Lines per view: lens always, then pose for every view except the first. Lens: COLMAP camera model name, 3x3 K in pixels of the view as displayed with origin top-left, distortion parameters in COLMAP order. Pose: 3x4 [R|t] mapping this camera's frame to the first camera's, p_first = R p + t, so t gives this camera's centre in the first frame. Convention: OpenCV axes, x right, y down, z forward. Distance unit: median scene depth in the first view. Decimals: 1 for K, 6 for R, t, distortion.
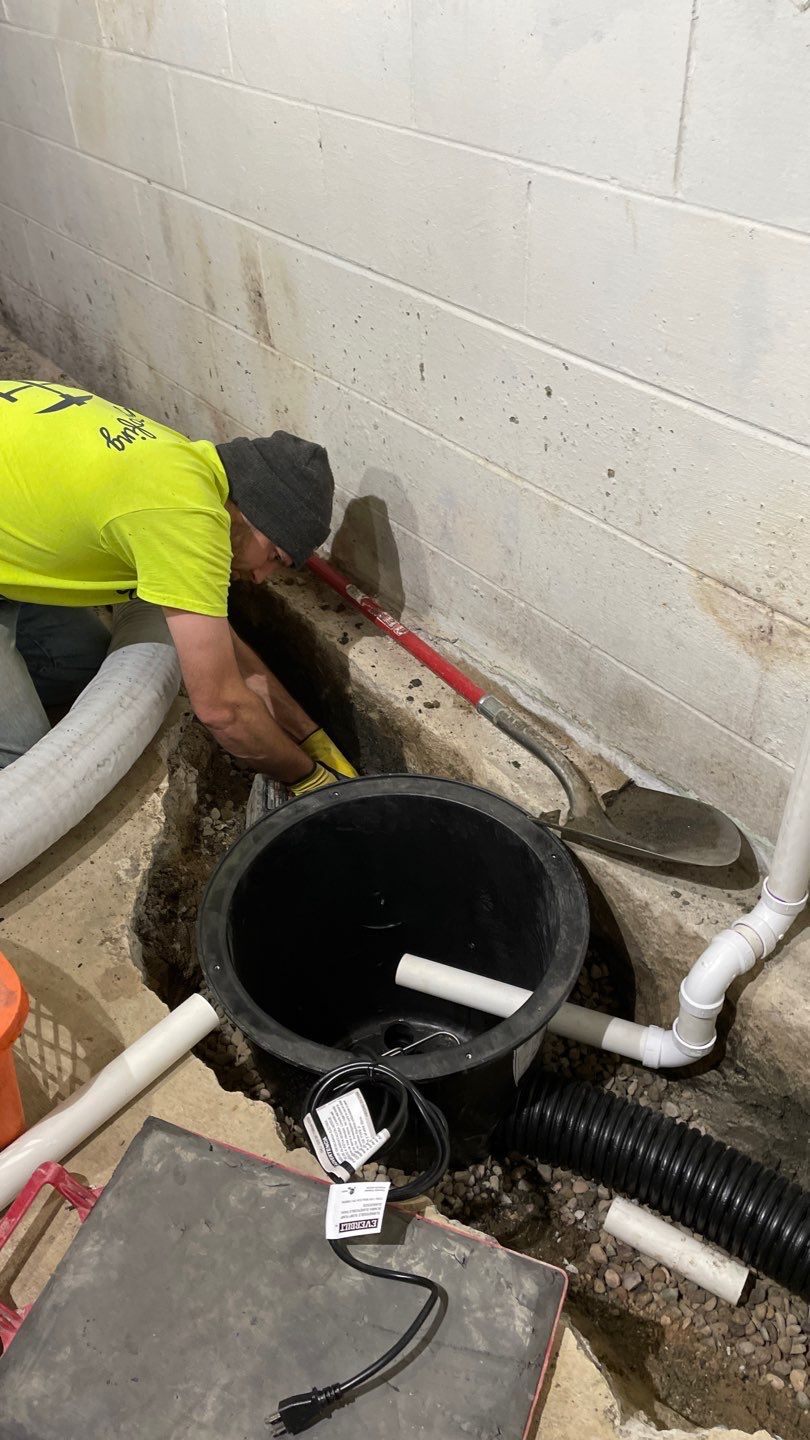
lens RADIAL K [[1137.9, 0, 400.1], [0, 1137.9, 723.0], [0, 0, 1]] dist [0.021493, -0.030871]
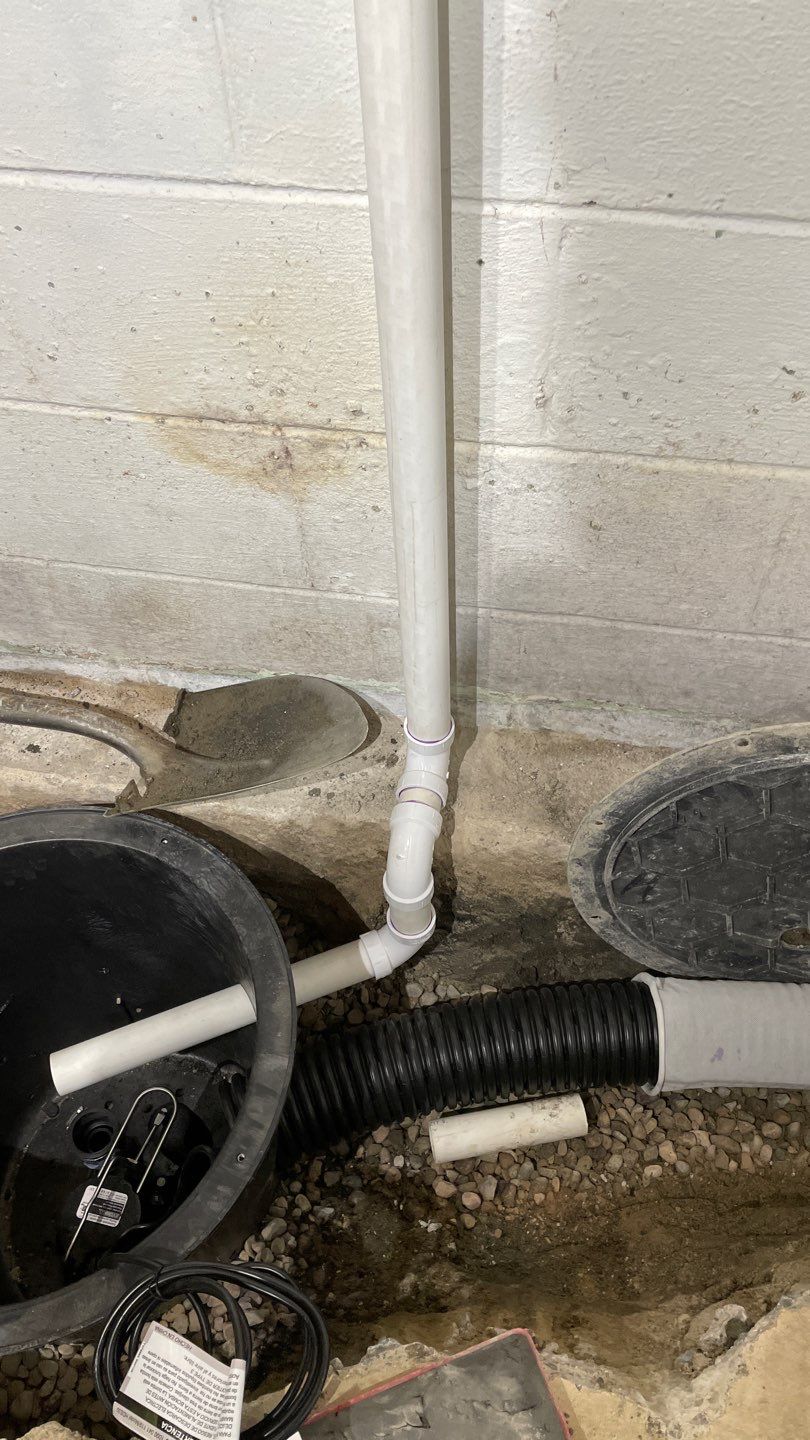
lens RADIAL K [[1085.3, 0, 414.2], [0, 1085.3, 726.1], [0, 0, 1]] dist [0.069867, -0.093187]
pose [[0.734857, -0.536381, 0.415066, -0.002417], [0.425555, 0.841189, 0.333623, -0.120415], [-0.528098, -0.068532, 0.846413, 0.313891]]
